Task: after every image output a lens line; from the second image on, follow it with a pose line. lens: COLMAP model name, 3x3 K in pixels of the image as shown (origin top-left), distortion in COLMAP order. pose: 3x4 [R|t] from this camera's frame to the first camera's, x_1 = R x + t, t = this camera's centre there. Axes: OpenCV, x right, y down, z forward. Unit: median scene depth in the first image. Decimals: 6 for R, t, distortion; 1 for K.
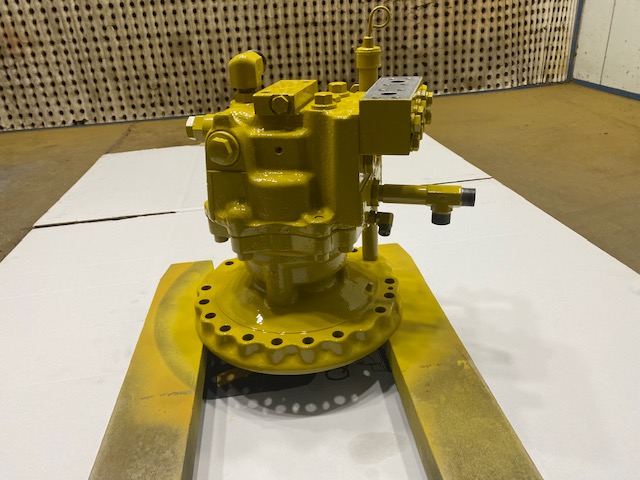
lens RADIAL K [[489.4, 0, 318.2], [0, 489.4, 240.4], [0, 0, 1]] dist [0.002302, 0.005012]
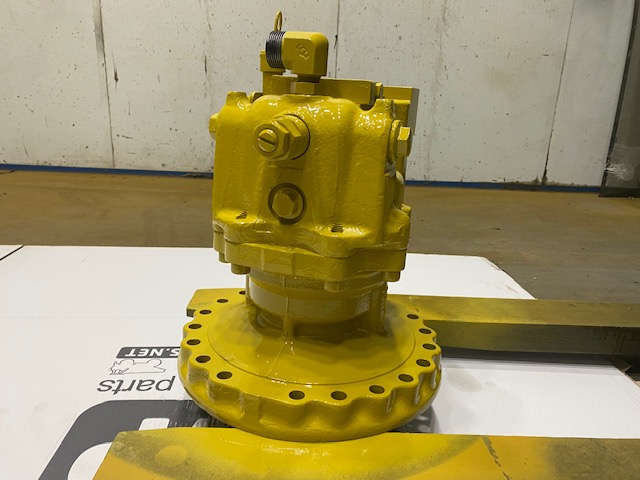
lens RADIAL K [[489.4, 0, 315.7], [0, 489.4, 240.5], [0, 0, 1]] dist [0.002302, 0.005012]
pose [[0.082929, -0.233535, 0.968806, -0.988324], [0.387132, 0.903352, 0.184619, -0.233347], [-0.918287, 0.359746, 0.165323, 1.025942]]
